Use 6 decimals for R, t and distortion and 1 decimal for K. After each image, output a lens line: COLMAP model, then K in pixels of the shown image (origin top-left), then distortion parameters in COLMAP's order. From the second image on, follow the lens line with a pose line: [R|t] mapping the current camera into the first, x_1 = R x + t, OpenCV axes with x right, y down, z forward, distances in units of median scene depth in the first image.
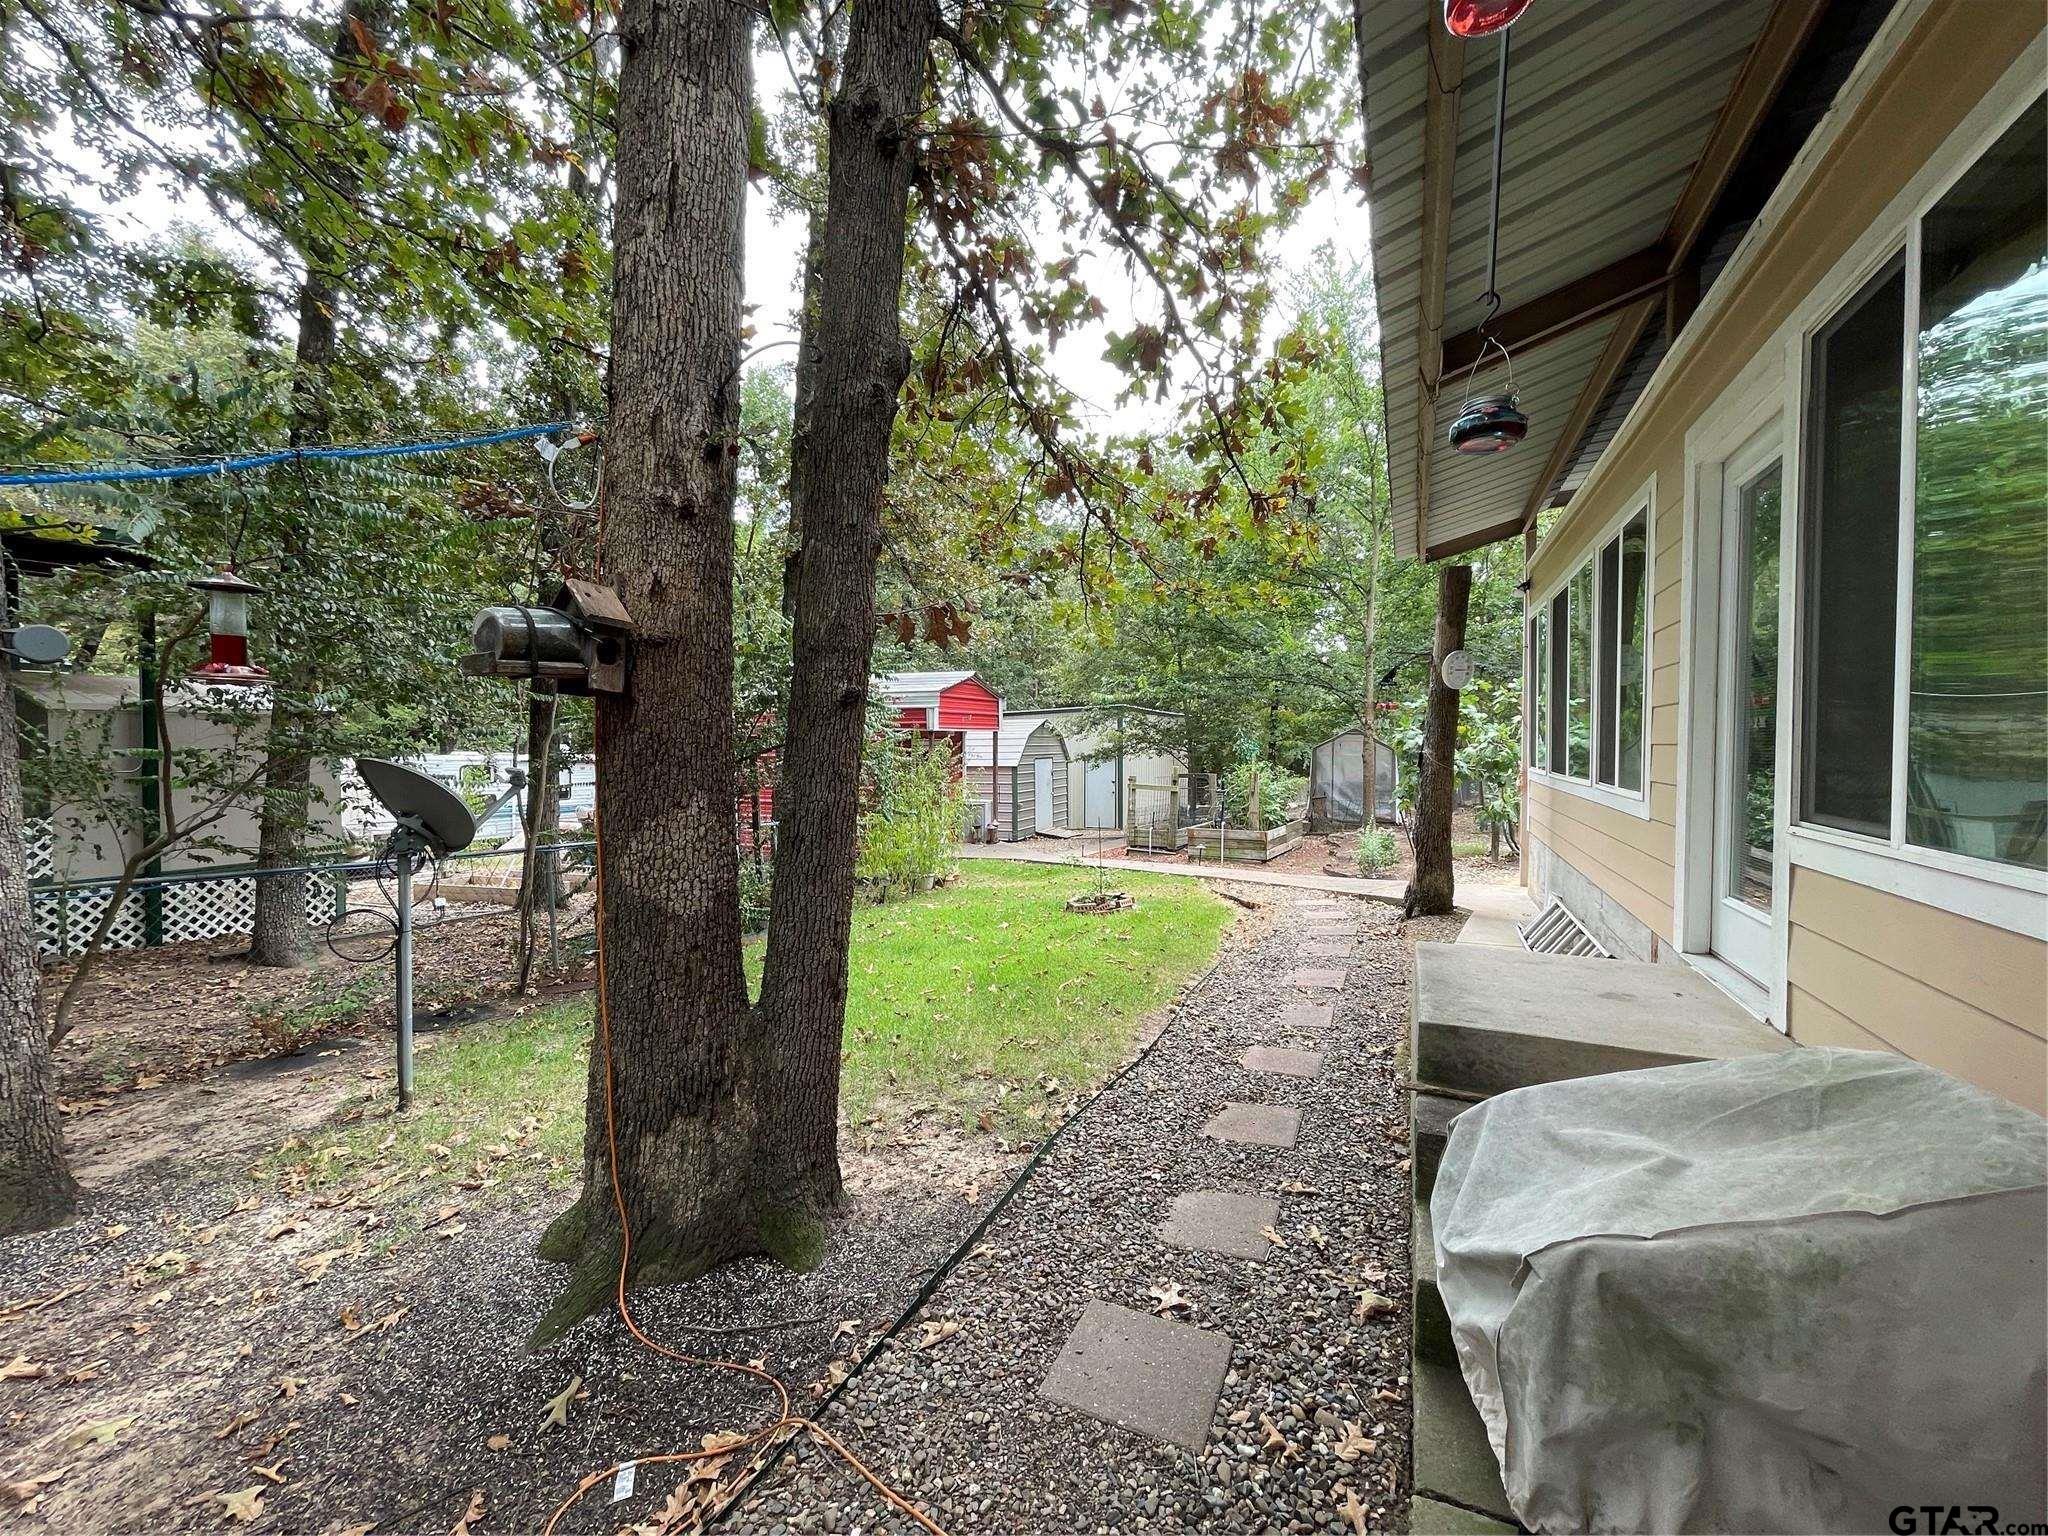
lens RADIAL K [[817.6, 0, 1024.0], [0, 817.6, 768.0], [0, 0, 1]] dist [-0.000379, -0.000257]
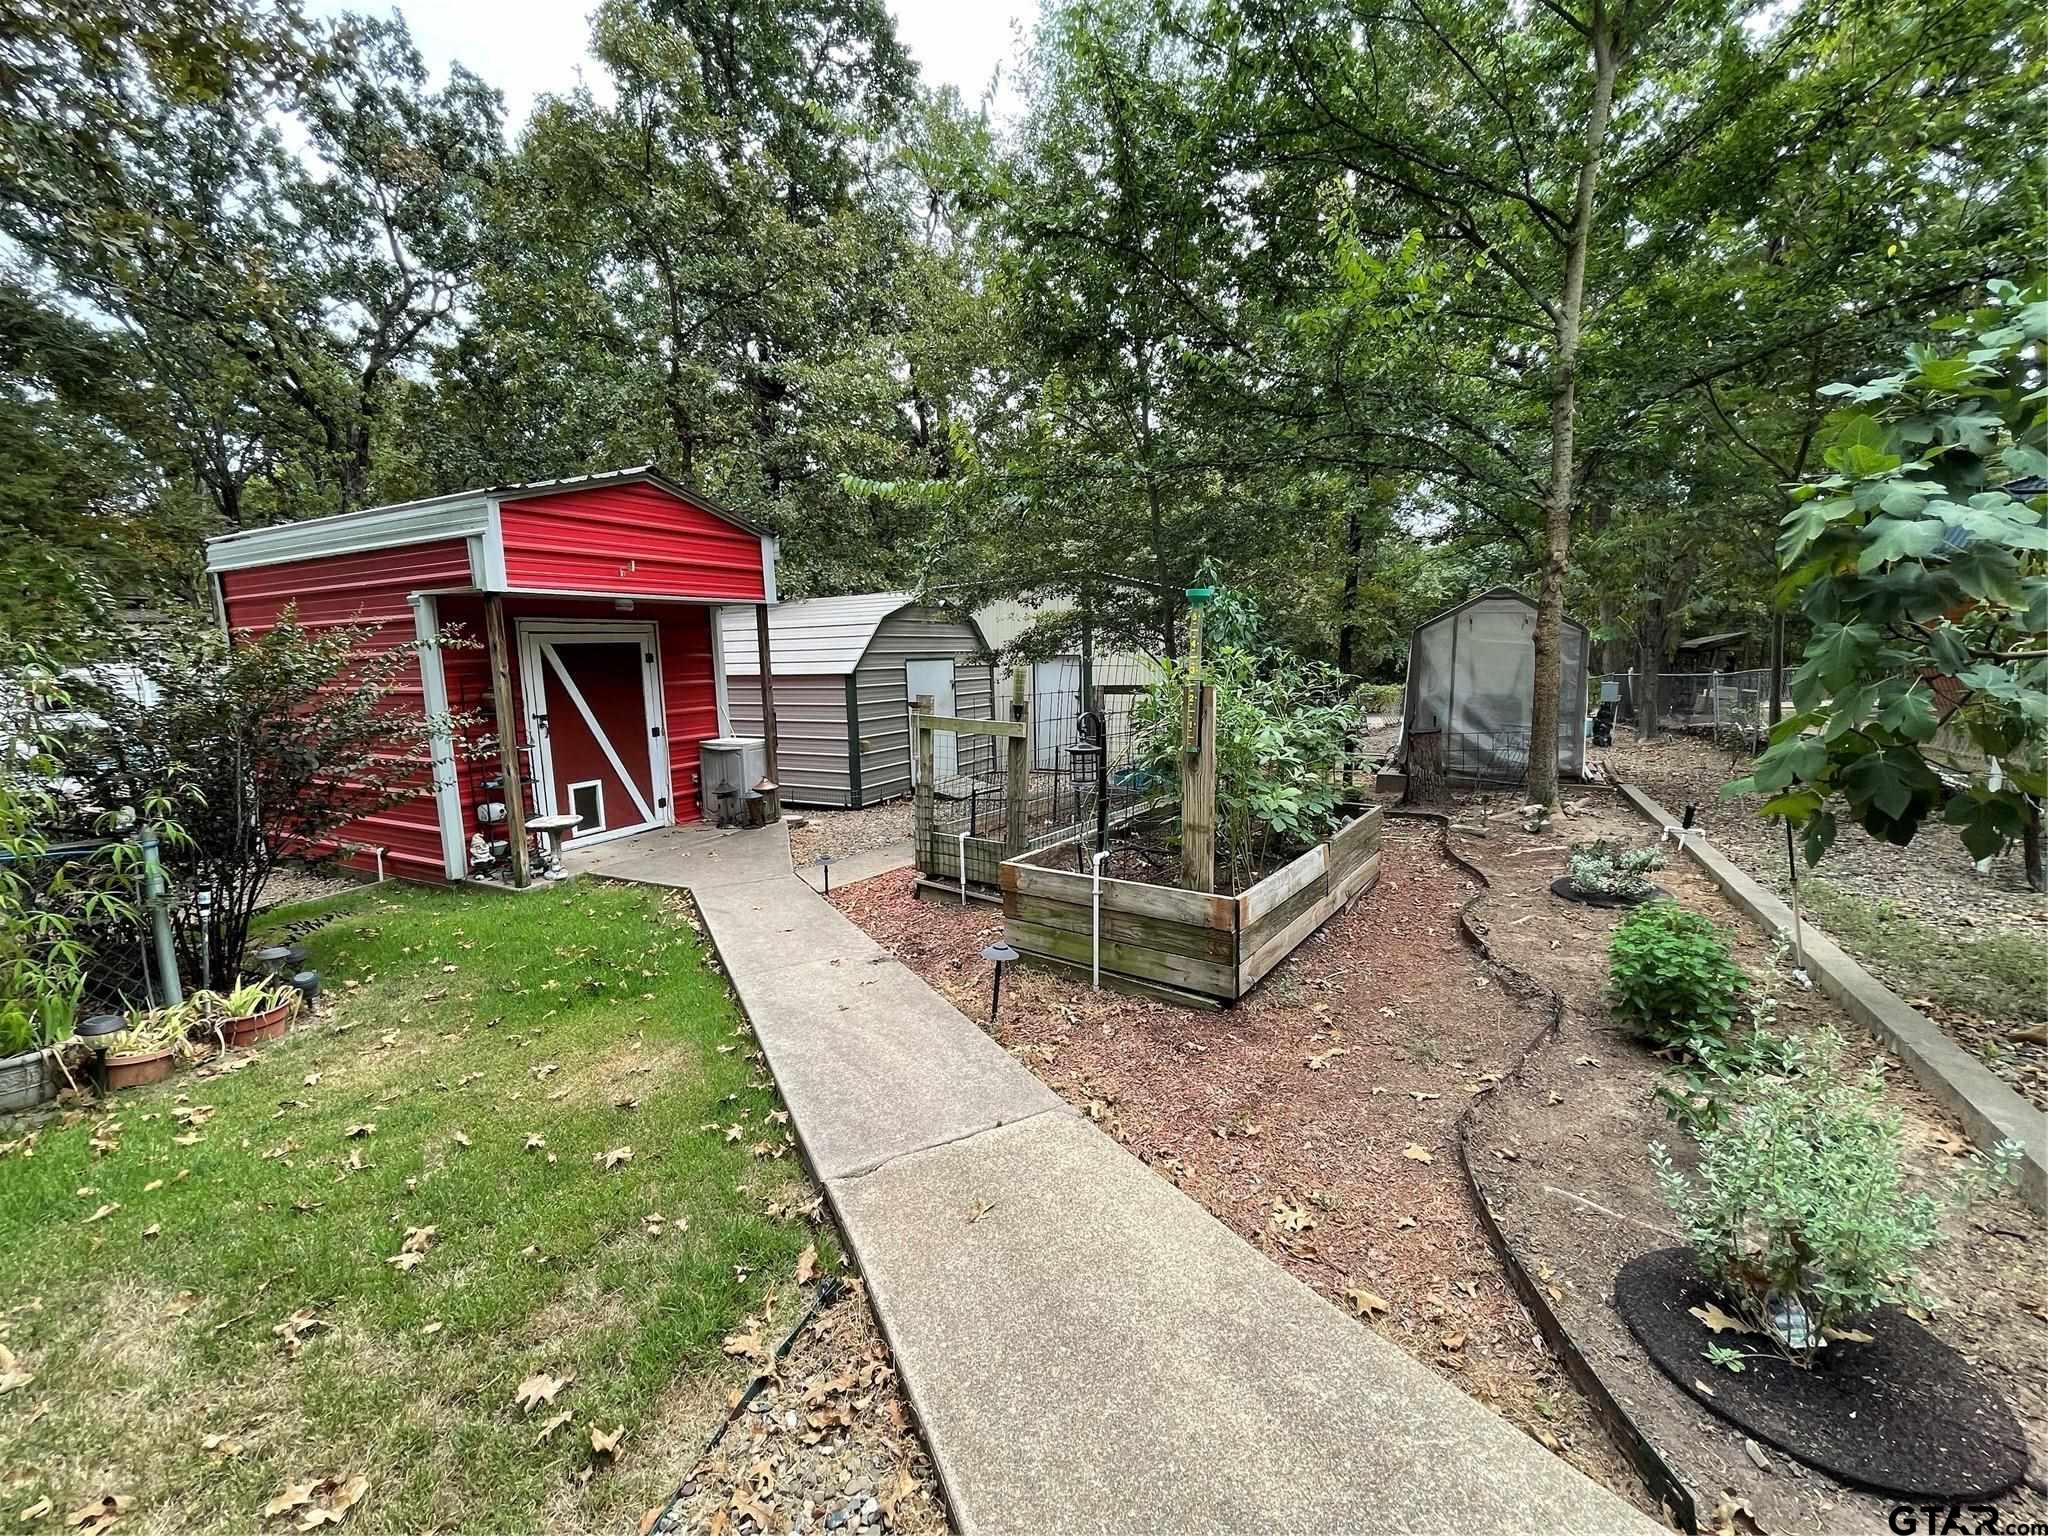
lens RADIAL K [[817.6, 0, 1024.0], [0, 817.6, 768.0], [0, 0, 1]] dist [-0.000379, -0.000257]
pose [[0.995238, -0.005016, -0.097349, 0.192589], [0.015880, 0.993676, 0.111154, 0.001476], [0.096176, -0.112171, 0.989024, 0.553949]]
